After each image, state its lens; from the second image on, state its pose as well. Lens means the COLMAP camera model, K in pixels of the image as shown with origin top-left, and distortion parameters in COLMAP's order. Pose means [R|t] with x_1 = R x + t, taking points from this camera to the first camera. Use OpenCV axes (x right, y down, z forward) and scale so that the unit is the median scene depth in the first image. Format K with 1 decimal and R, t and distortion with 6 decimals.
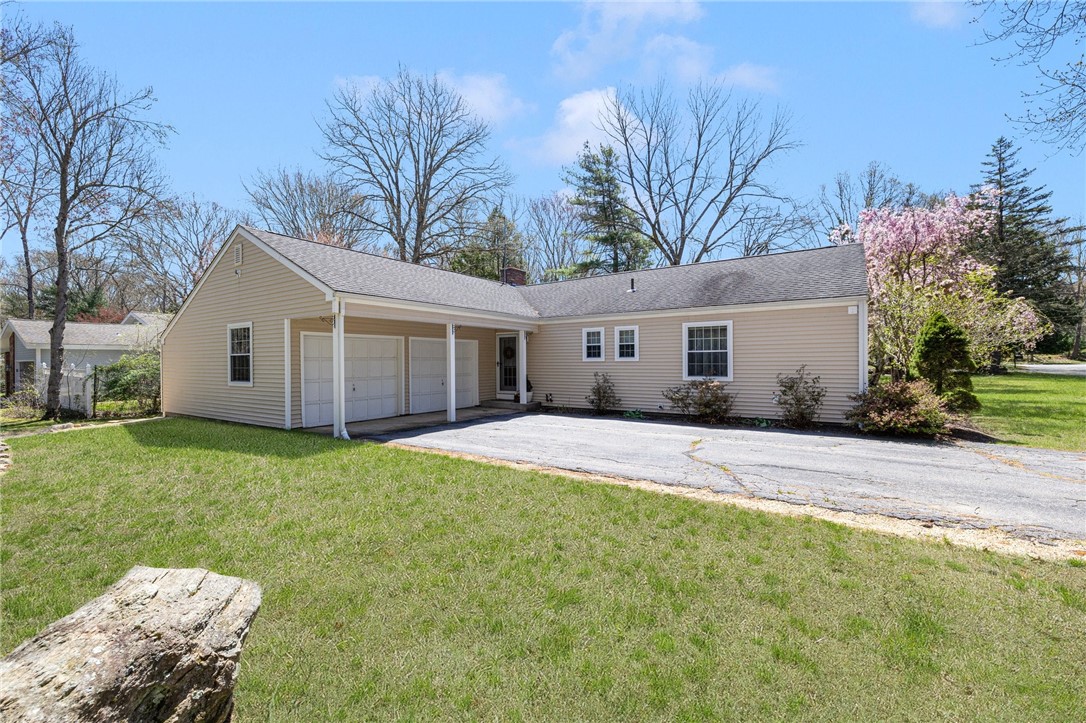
lens RADIAL K [[463.3, 0, 537.9], [0, 463.3, 353.3], [0, 0, 1]] dist [0.001361, 0.000054]
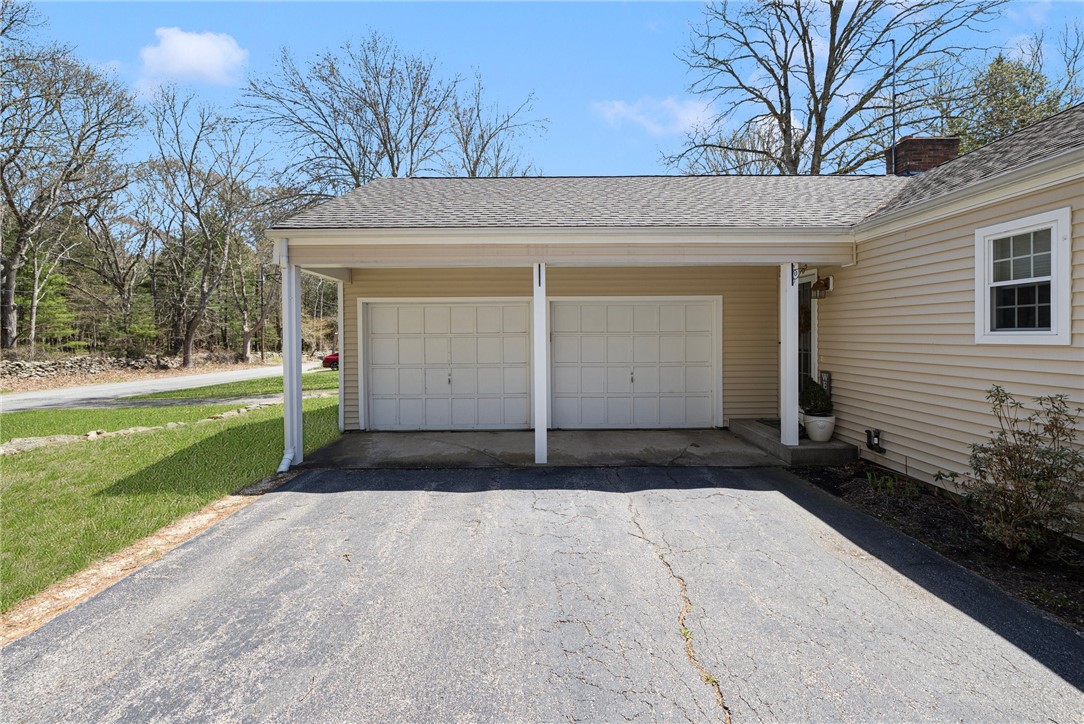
lens RADIAL K [[466.2, 0, 537.9], [0, 466.2, 341.3], [0, 0, 1]] dist [0.000486, -0.000097]
pose [[0.561681, 0.013231, -0.827248, 0.194093], [0.015520, 0.999528, 0.026523, 0.004315], [0.827208, -0.027736, 0.561210, 0.632100]]
